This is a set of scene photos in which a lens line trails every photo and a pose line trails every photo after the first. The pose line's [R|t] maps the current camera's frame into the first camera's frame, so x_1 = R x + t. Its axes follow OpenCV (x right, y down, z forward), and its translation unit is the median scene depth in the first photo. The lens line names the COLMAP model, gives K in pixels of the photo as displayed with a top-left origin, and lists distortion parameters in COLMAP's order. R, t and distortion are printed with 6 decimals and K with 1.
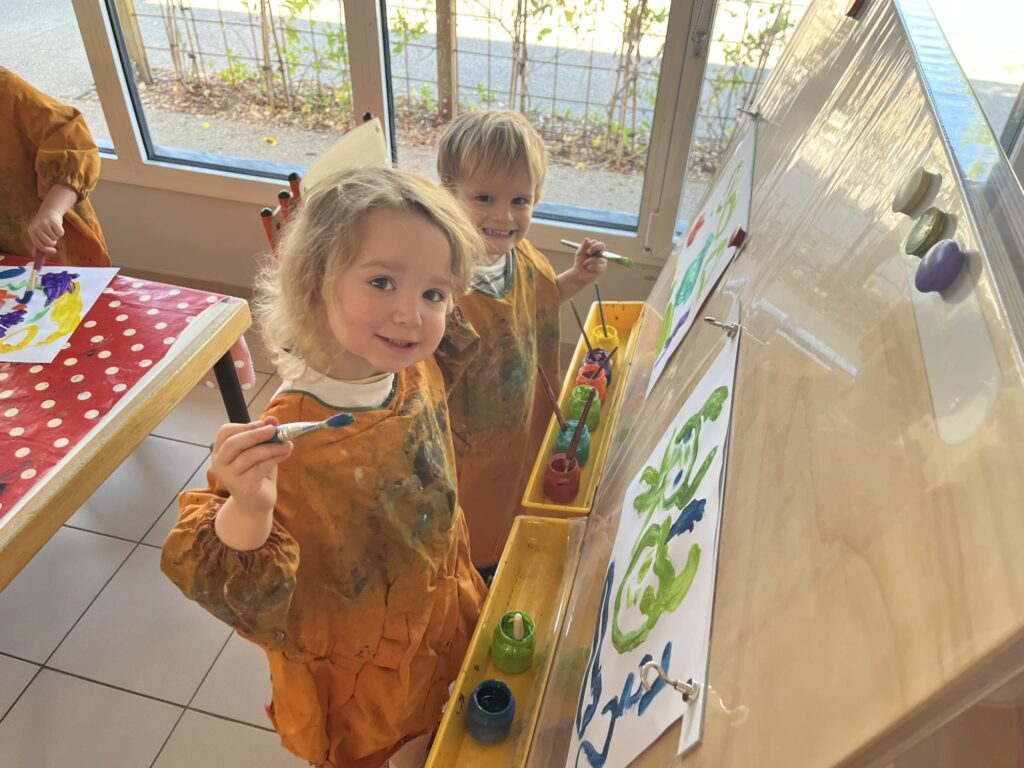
lens RADIAL K [[794.4, 0, 512.0], [0, 794.4, 384.0], [0, 0, 1]] dist [0.090209, -0.110427]
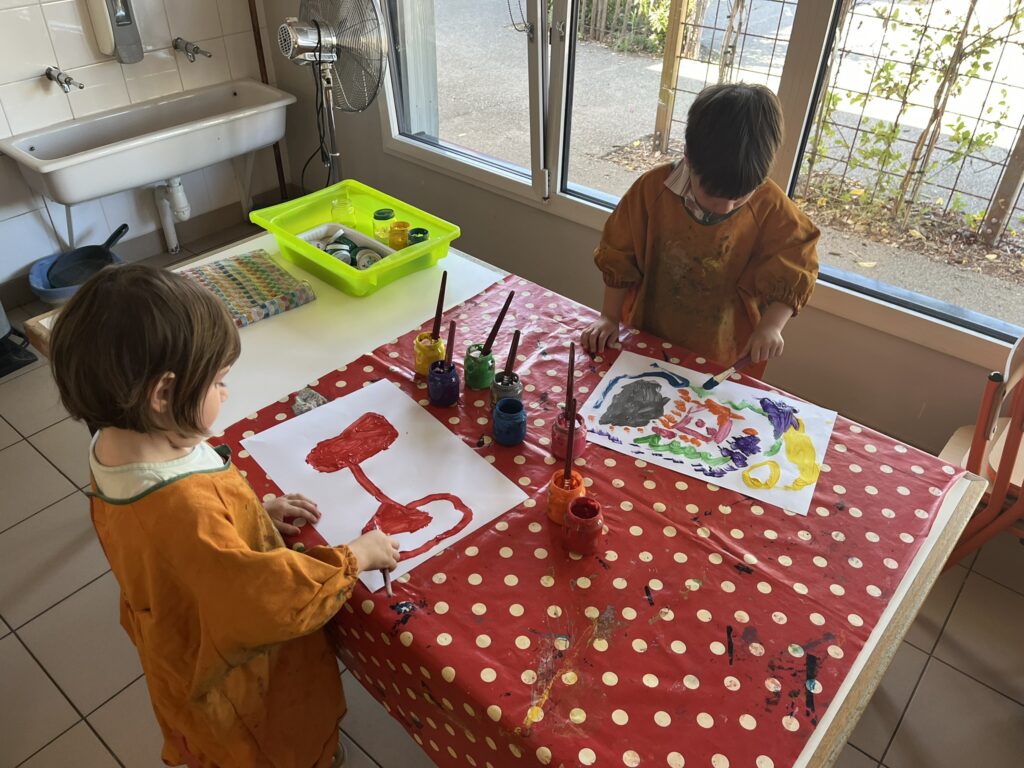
lens RADIAL K [[794.4, 0, 512.0], [0, 794.4, 384.0], [0, 0, 1]] dist [0.090209, -0.110427]
pose [[0.901048, 0.250215, -0.354267, -0.204795], [-0.270935, 0.962553, -0.009260, -0.022754], [0.338684, 0.104327, 0.935099, -0.008741]]
